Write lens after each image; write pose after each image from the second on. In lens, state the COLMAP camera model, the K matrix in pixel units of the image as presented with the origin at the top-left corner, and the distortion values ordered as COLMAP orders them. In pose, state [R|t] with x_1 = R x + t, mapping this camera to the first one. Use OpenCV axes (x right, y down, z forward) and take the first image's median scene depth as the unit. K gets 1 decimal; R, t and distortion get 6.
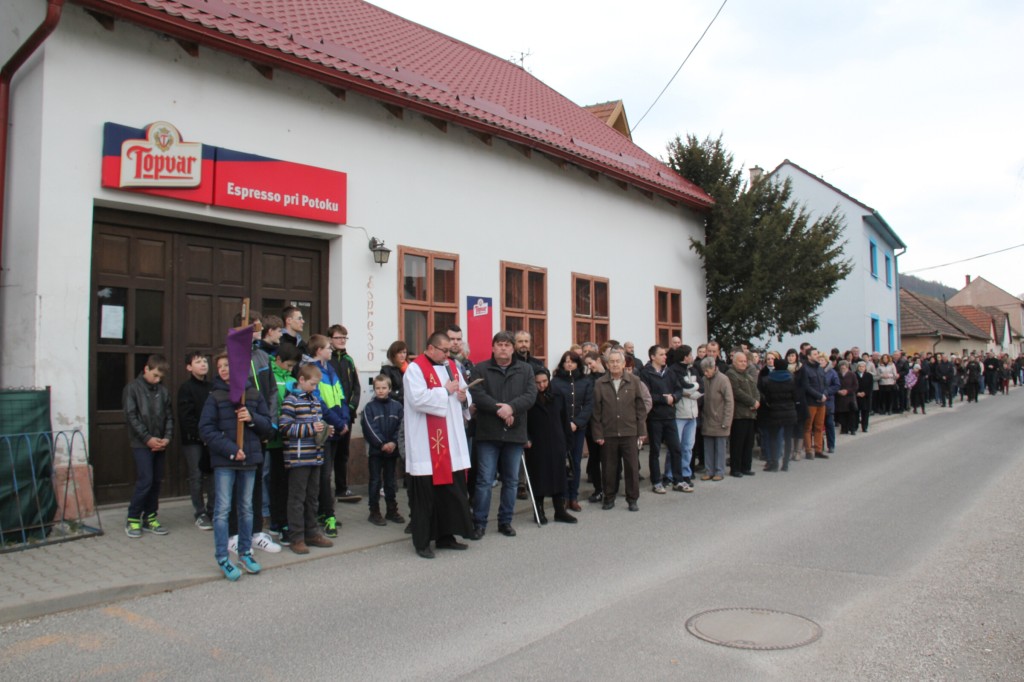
lens RADIAL K [[853.4, 0, 510.5], [0, 853.4, 340.7], [0, 0, 1]] dist [-0.122794, 0.000976]
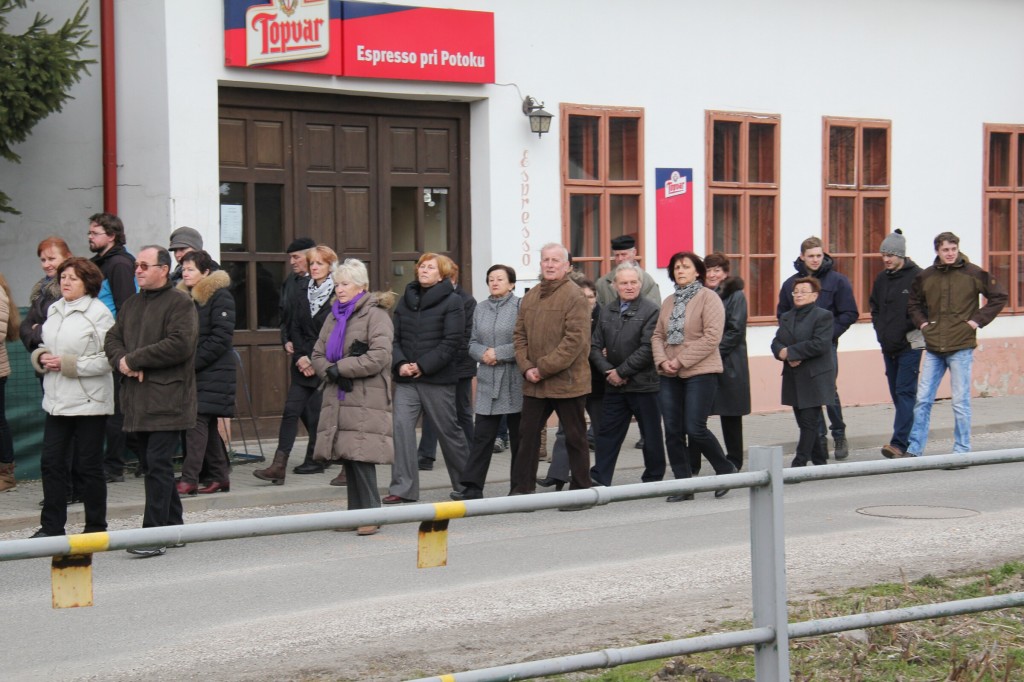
lens RADIAL K [[1760.1, 0, 512.0], [0, 1760.1, 340.8], [0, 0, 1]] dist [0.127381, 0.000000]
pose [[0.991959, 0.001928, -0.126545, 0.018893], [0.007725, 0.997097, 0.075747, -0.030106], [0.126323, -0.076116, 0.989065, -0.572572]]
